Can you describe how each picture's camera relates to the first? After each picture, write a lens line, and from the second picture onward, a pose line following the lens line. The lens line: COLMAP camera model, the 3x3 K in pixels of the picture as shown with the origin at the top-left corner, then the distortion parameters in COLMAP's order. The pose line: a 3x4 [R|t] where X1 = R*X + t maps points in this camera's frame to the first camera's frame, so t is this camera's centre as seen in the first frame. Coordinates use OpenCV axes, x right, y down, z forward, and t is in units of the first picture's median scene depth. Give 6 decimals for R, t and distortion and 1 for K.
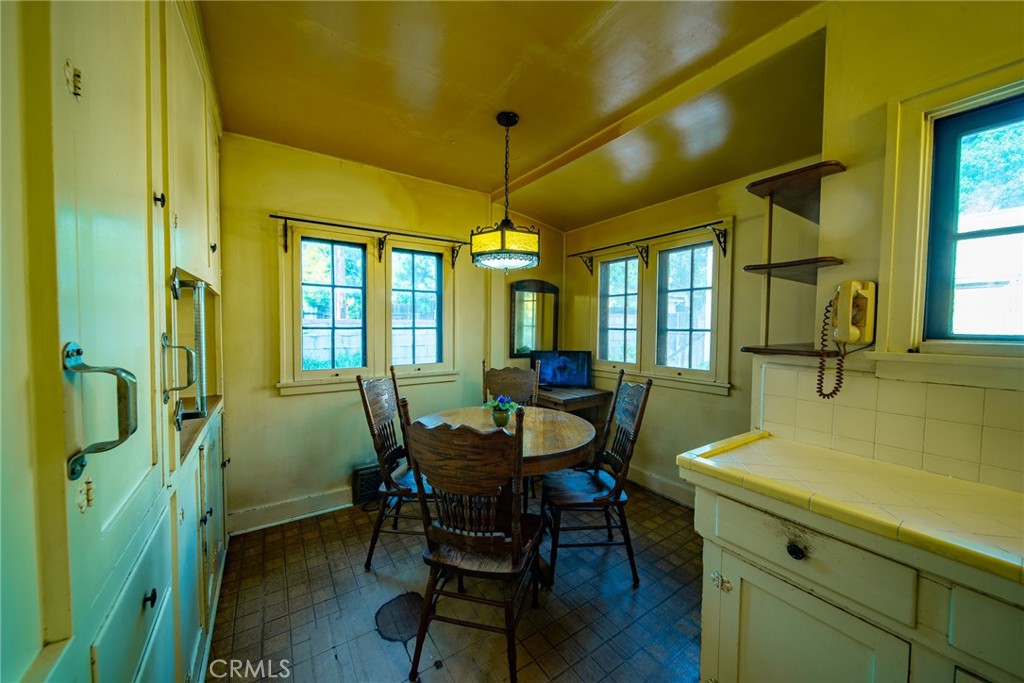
lens RADIAL K [[364.1, 0, 511.9], [0, 364.1, 339.1], [0, 0, 1]] dist [0.000187, 0.000073]
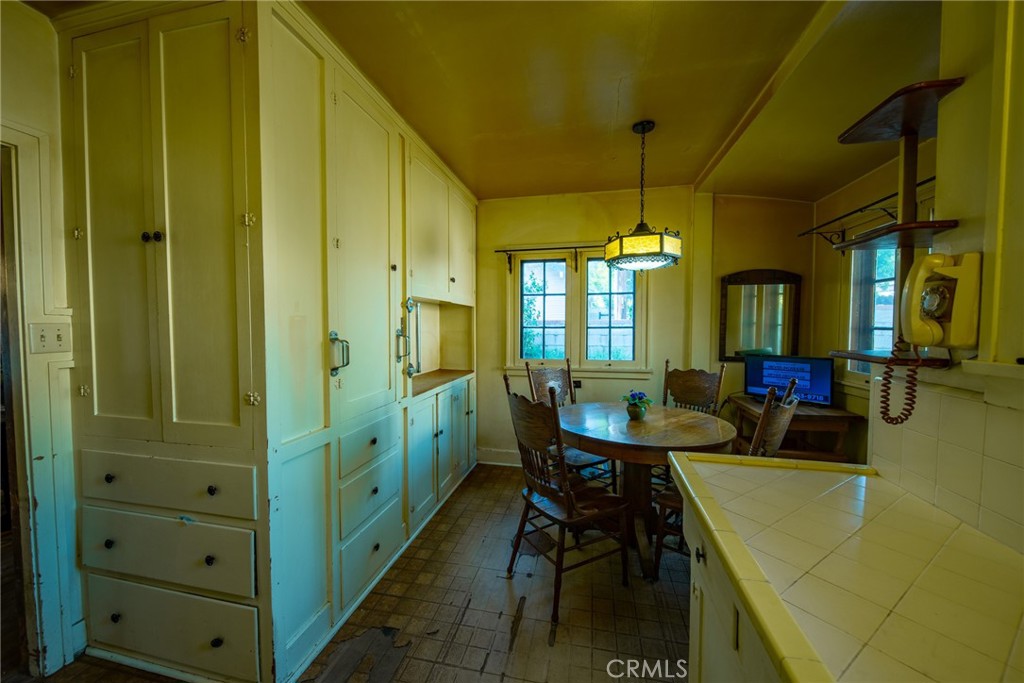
lens RADIAL K [[384.7, 0, 508.2], [0, 384.7, 338.2], [0, 0, 1]] dist [-0.002366, -0.000196]
pose [[0.692456, 0.018636, -0.721220, 0.481820], [-0.021790, 0.999751, 0.004912, 0.004959], [0.721131, 0.012314, 0.692689, -0.036557]]
